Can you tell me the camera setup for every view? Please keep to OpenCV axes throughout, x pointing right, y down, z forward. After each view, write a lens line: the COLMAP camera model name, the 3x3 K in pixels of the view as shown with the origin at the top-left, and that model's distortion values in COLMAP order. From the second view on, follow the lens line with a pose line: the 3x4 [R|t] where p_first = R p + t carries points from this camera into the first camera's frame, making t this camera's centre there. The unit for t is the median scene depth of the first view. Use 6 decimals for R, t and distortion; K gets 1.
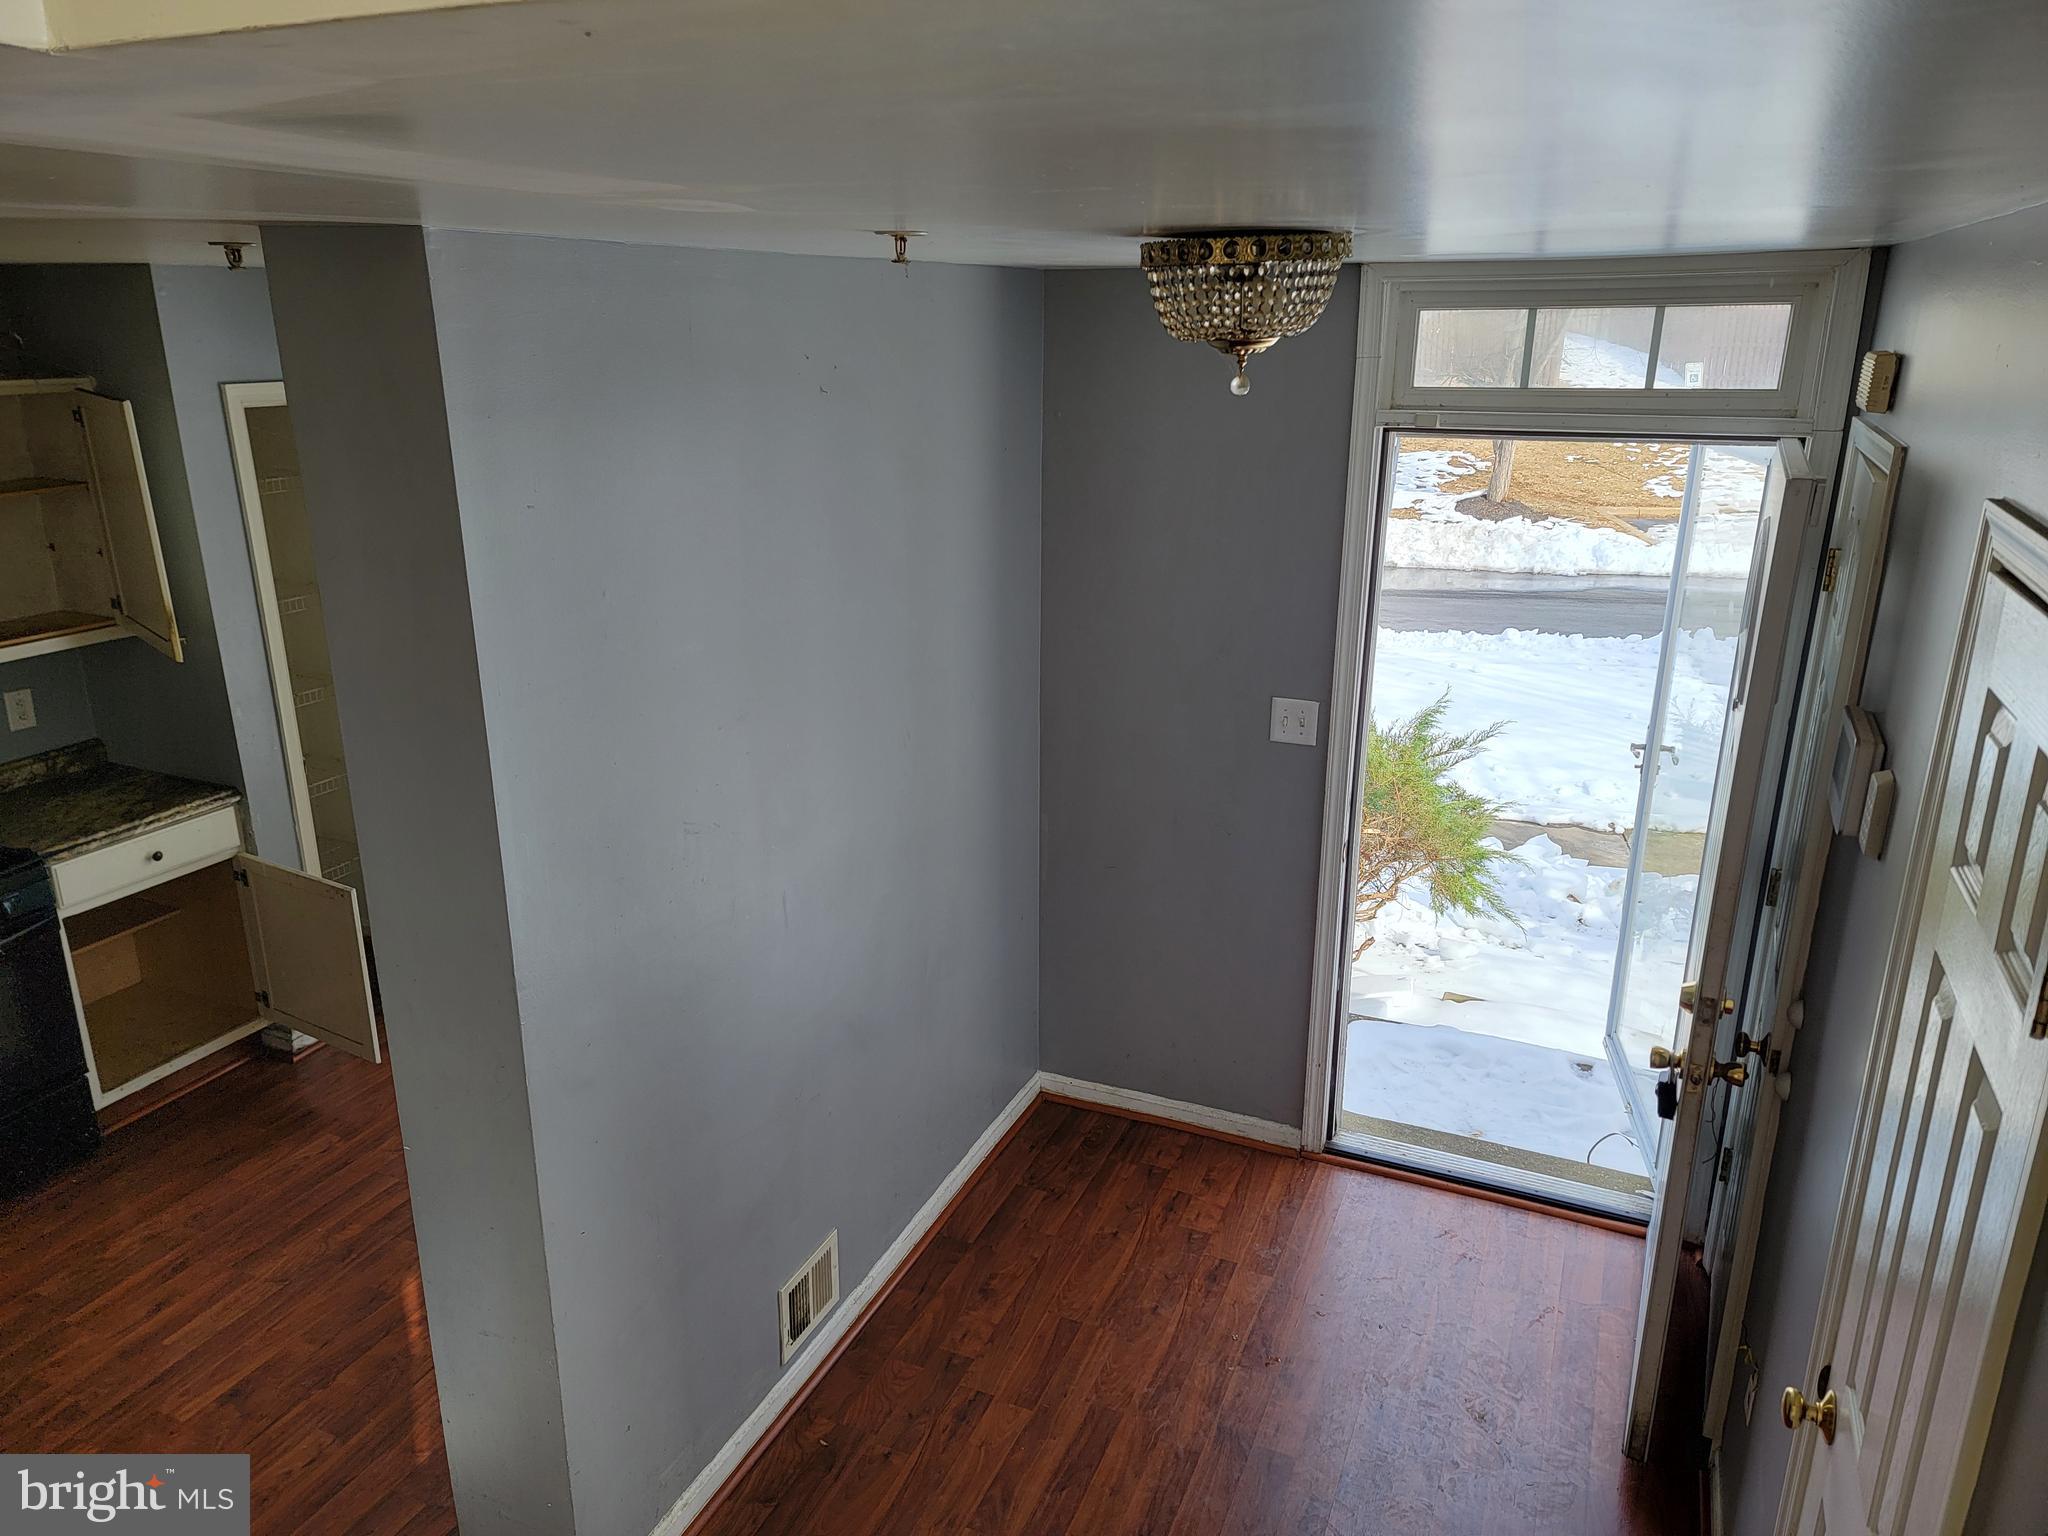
lens RADIAL K [[1426.0, 0, 1018.1], [0, 1426.0, 763.5], [0, 0, 1]] dist [0.073454, -0.044536]
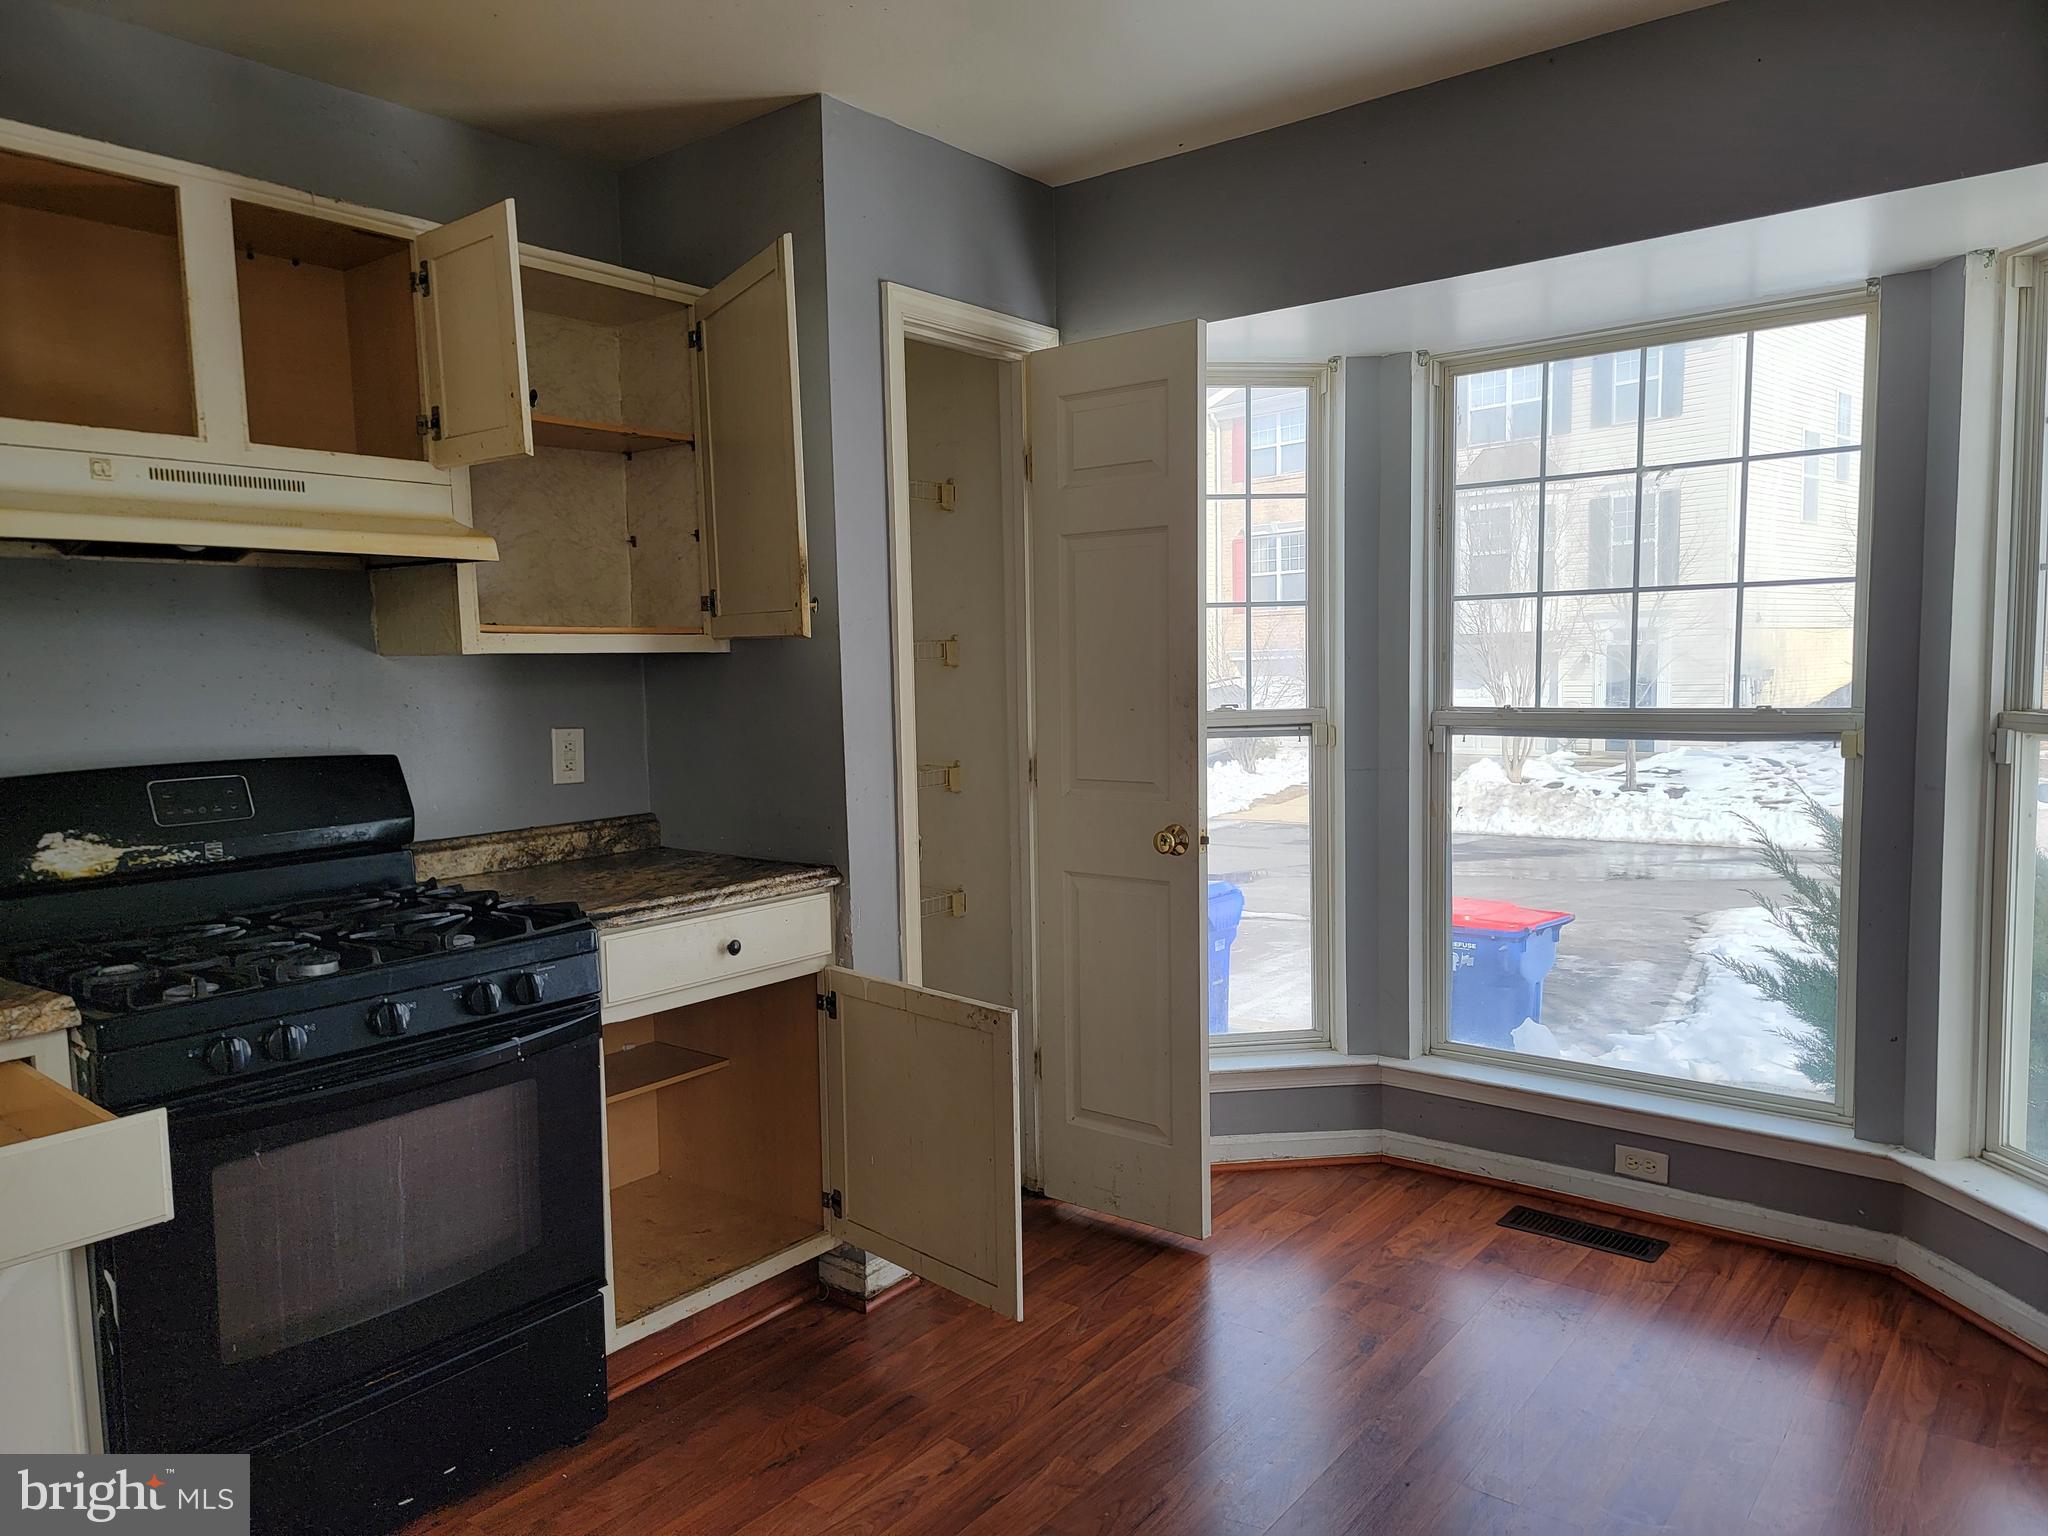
lens RADIAL K [[1426.0, 0, 1032.3], [0, 1426.0, 779.5], [0, 0, 1]] dist [0.073454, -0.044536]
pose [[0.971539, 0.001174, -0.236877, -0.293650], [-0.052673, 0.976023, -0.211200, 0.113035], [0.230950, 0.217666, 0.948306, 0.384303]]
